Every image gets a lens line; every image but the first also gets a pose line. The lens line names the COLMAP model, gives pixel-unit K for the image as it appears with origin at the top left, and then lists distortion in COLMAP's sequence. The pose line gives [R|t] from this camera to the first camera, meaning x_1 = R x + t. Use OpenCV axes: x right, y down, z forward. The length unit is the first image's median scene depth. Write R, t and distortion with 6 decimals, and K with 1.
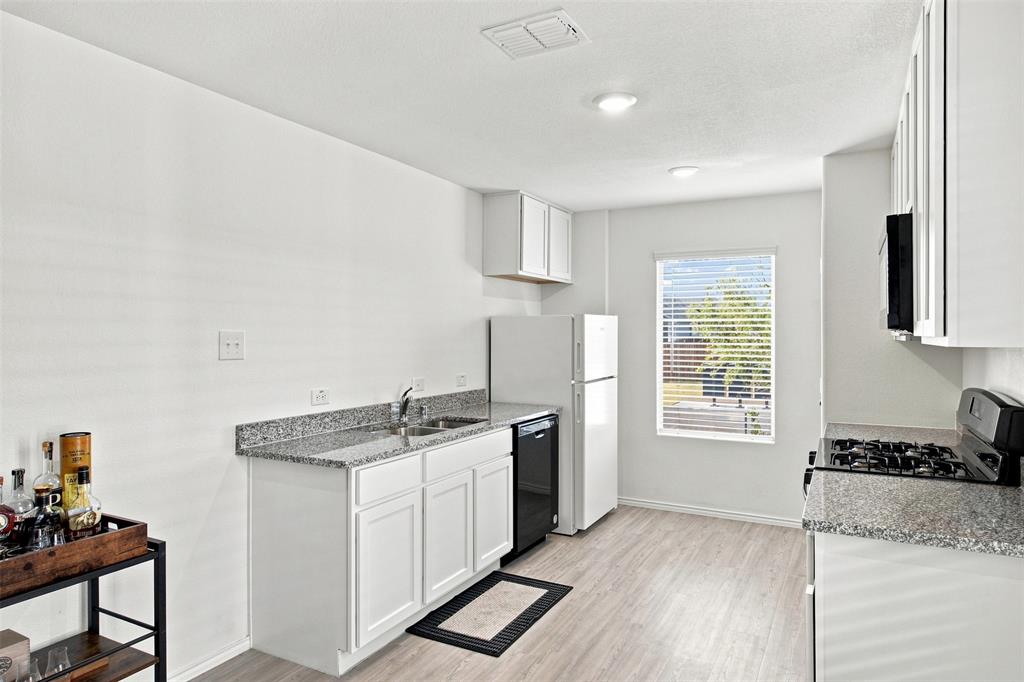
lens RADIAL K [[640.8, 0, 514.2], [0, 640.8, 339.0], [0, 0, 1]] dist [0.005934, -0.004023]
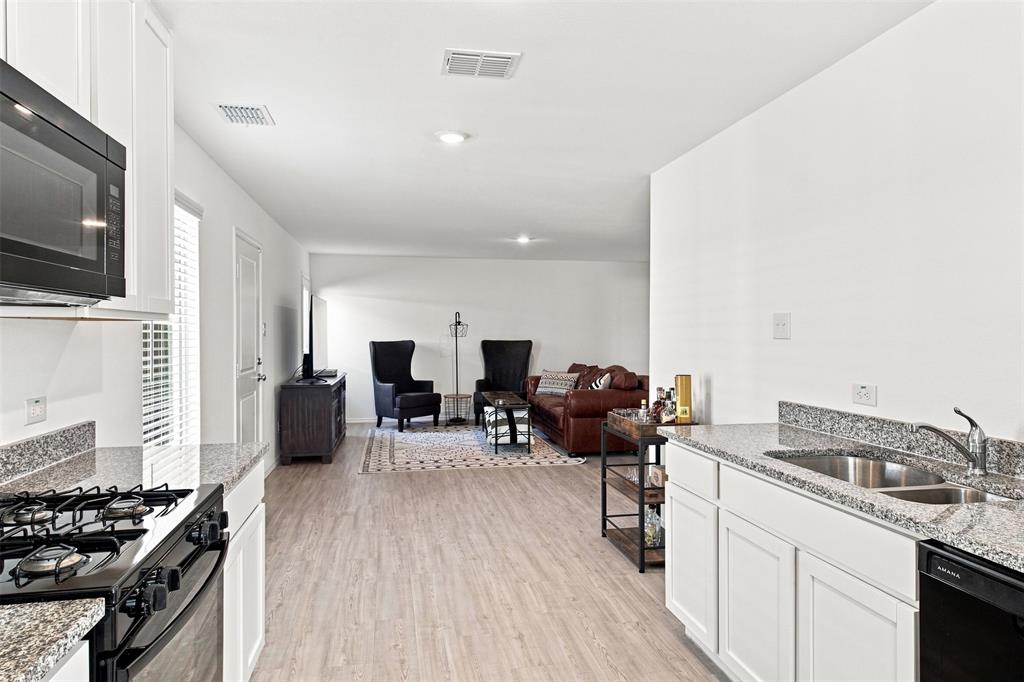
lens RADIAL K [[640.8, 0, 505.3], [0, 640.8, 338.2], [0, 0, 1]] dist [0.005934, -0.004023]
pose [[-0.790926, 0.009368, -0.611840, 0.426673], [-0.000716, 0.999868, 0.016236, 0.010070], [0.611911, 0.013280, -0.790815, 1.144695]]
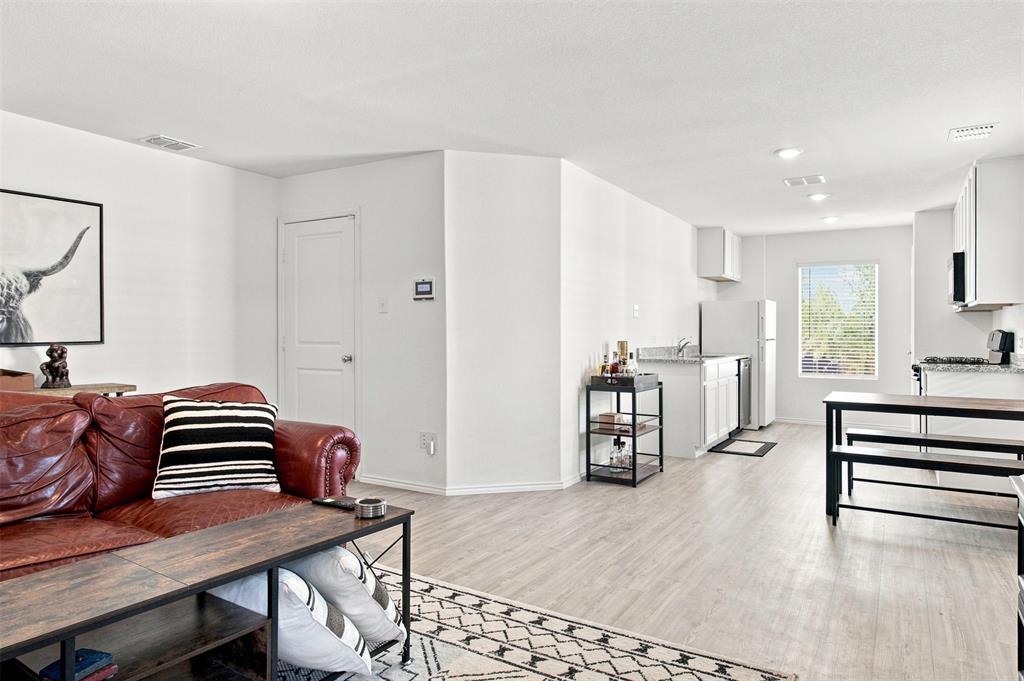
lens RADIAL K [[640.8, 0, 515.6], [0, 640.8, 336.3], [0, 0, 1]] dist [0.005934, -0.004023]
pose [[0.998235, 0.003718, -0.059273, -0.516992], [-0.003871, 0.999989, -0.002467, 0.074234], [0.059263, 0.002692, 0.998239, -0.848134]]
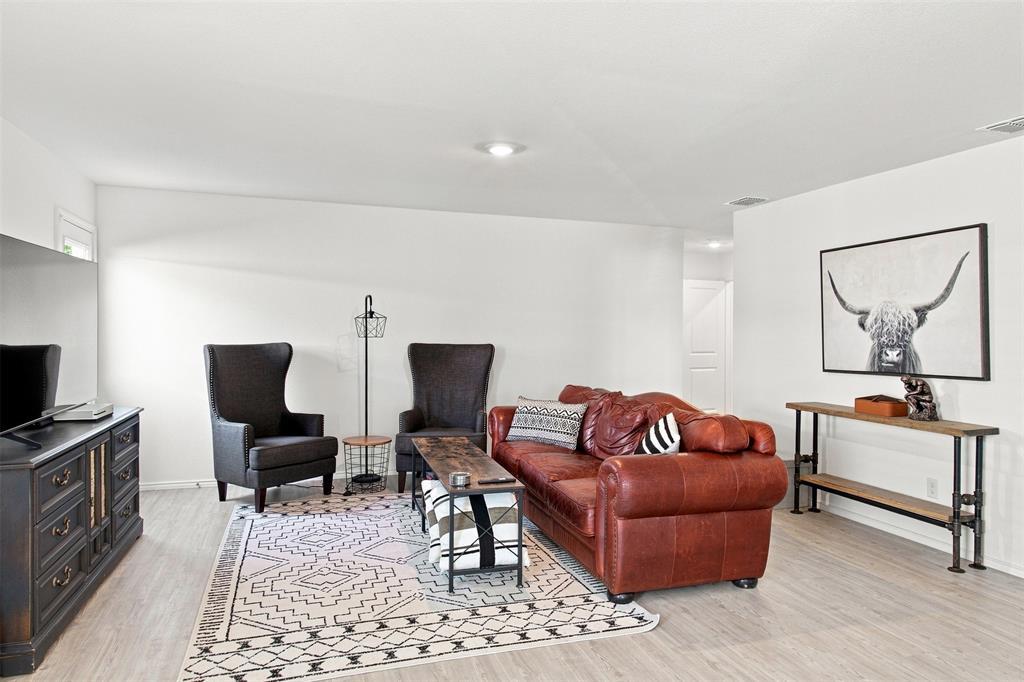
lens RADIAL K [[640.8, 0, 514.7], [0, 640.8, 337.8], [0, 0, 1]] dist [0.005934, -0.004023]
pose [[-0.690031, 0.001417, -0.723779, -0.102400], [-0.013790, 0.999791, 0.015103, 0.018206], [0.723649, 0.020402, -0.689867, 0.342576]]
